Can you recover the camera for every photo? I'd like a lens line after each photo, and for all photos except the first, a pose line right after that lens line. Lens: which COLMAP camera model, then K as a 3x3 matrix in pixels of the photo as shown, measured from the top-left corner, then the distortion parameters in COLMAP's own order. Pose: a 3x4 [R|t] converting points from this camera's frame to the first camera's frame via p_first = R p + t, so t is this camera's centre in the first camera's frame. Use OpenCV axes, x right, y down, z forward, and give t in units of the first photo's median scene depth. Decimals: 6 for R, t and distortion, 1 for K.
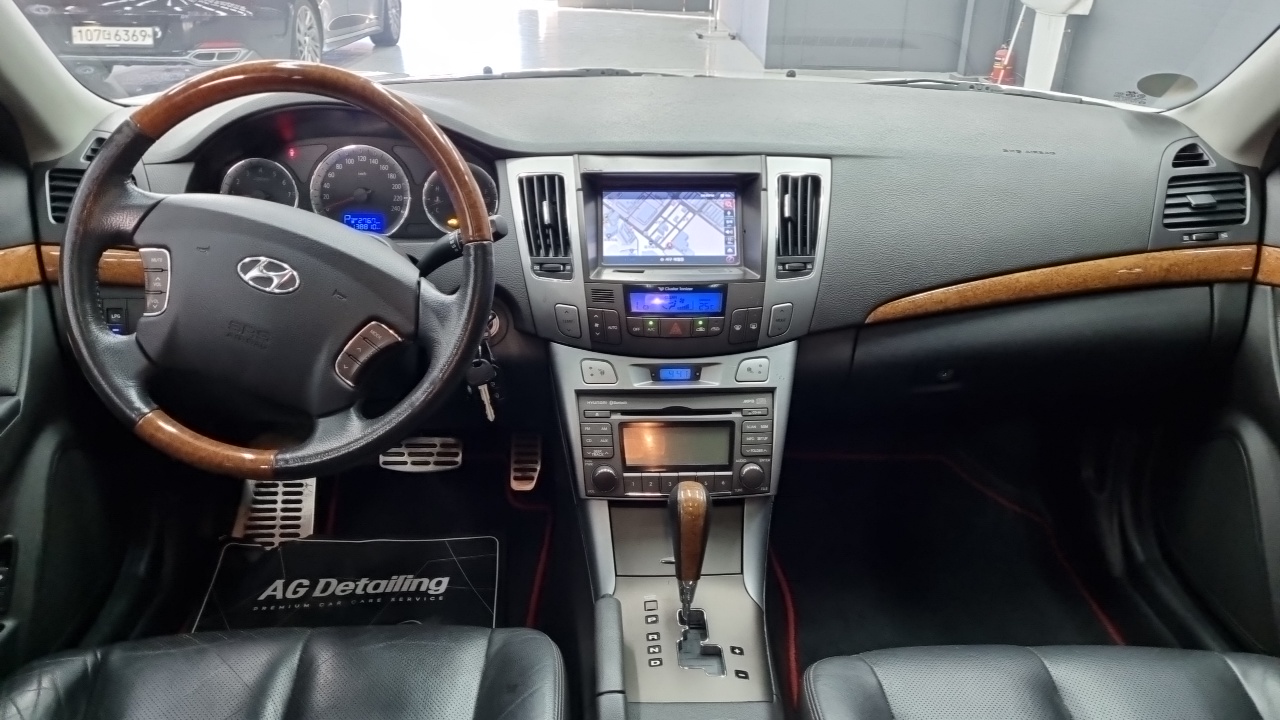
lens RADIAL K [[956.6, 0, 653.4], [0, 956.6, 357.6], [0, 0, 1]] dist [0.022097, -0.018123]
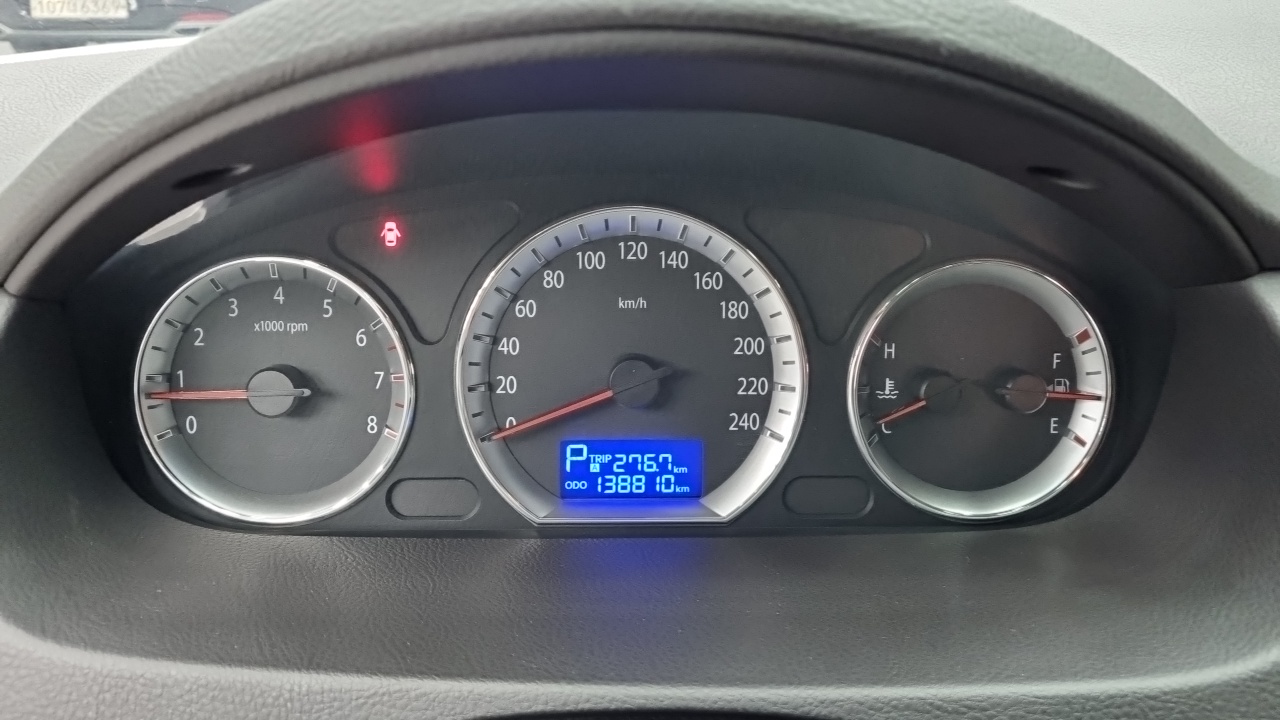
lens RADIAL K [[956.6, 0, 636.7], [0, 956.6, 356.6], [0, 0, 1]] dist [0.022097, -0.018123]
pose [[0.999960, 0.000492, -0.008971, -0.329109], [-0.000371, 0.999909, 0.013505, -0.197425], [0.008976, -0.013501, 0.999869, 0.785782]]
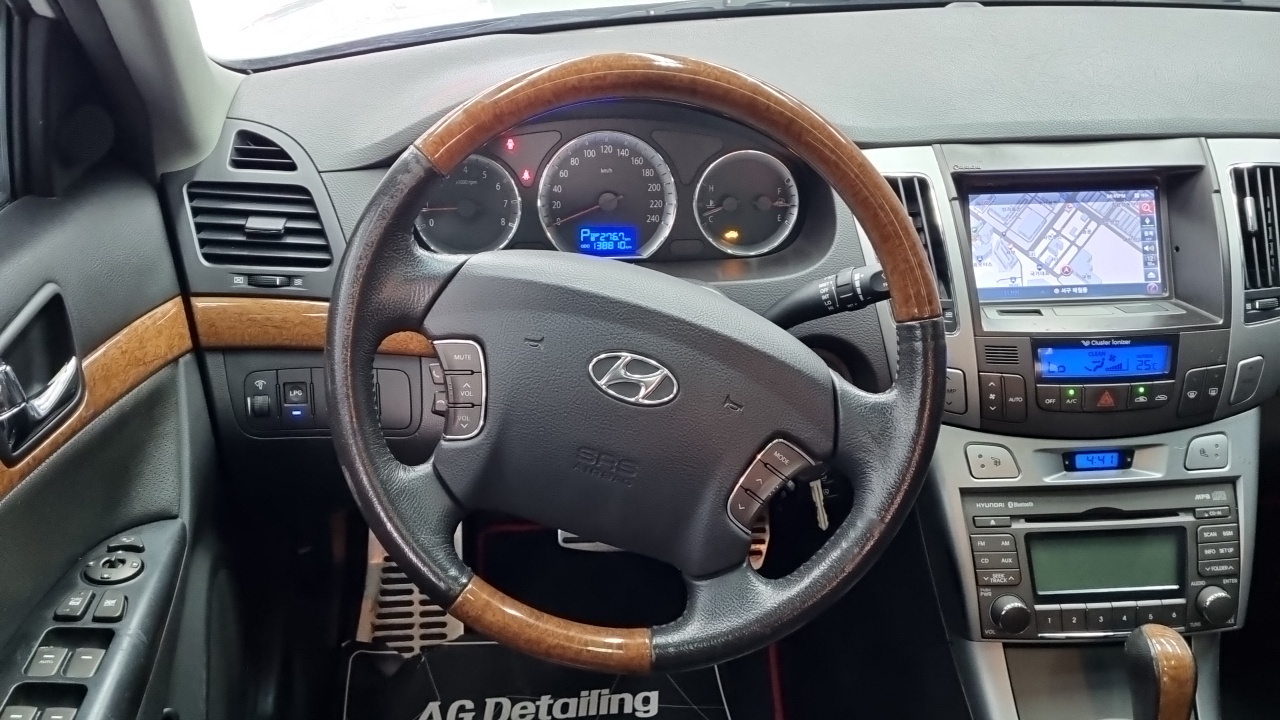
lens RADIAL K [[1218.4, 0, 632.0], [0, 1218.4, 355.1], [0, 0, 1]] dist [0.031708, 0.000000]
pose [[0.999741, -0.021684, 0.006889, -0.322791], [0.021185, 0.997613, 0.065724, -0.126355], [-0.008298, -0.065561, 0.997814, 0.107972]]
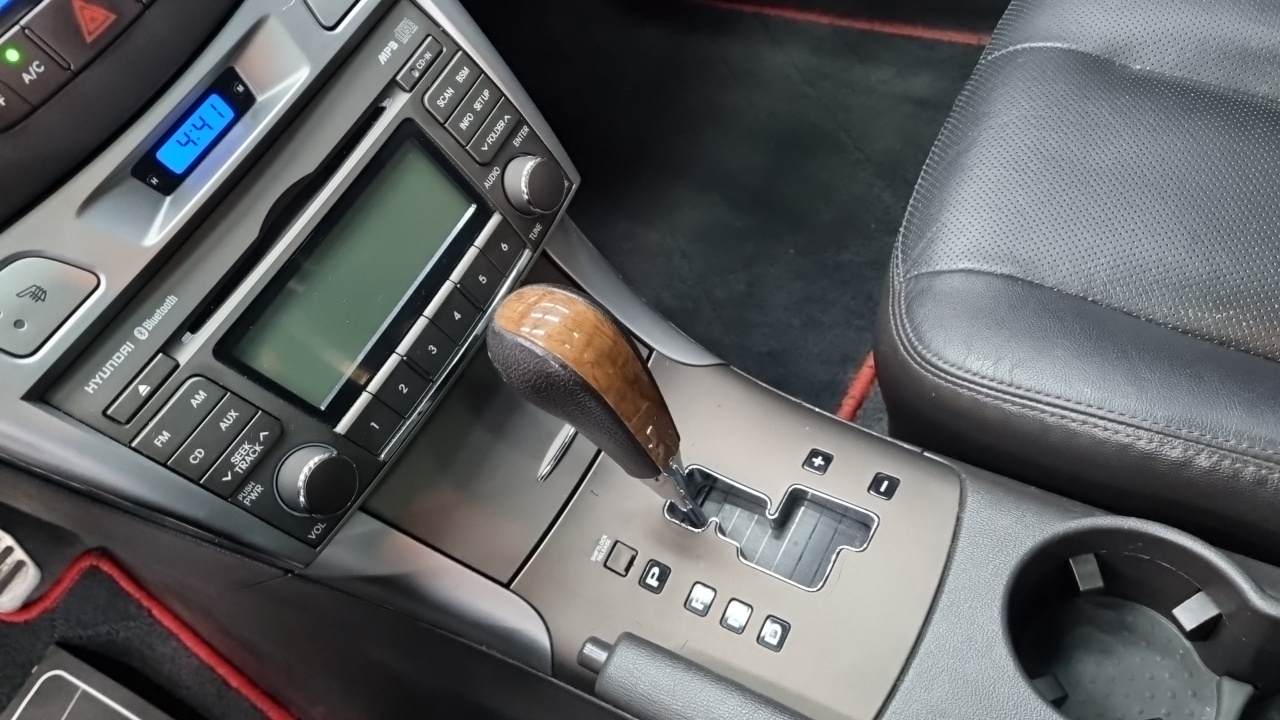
lens RADIAL K [[956.6, 0, 632.3], [0, 956.6, 353.4], [0, 0, 1]] dist [0.022097, -0.018123]
pose [[0.530582, -0.776496, 0.339906, -0.071135], [0.573973, 0.624209, 0.530018, -0.026026], [-0.623729, -0.086121, 0.776882, 0.629837]]
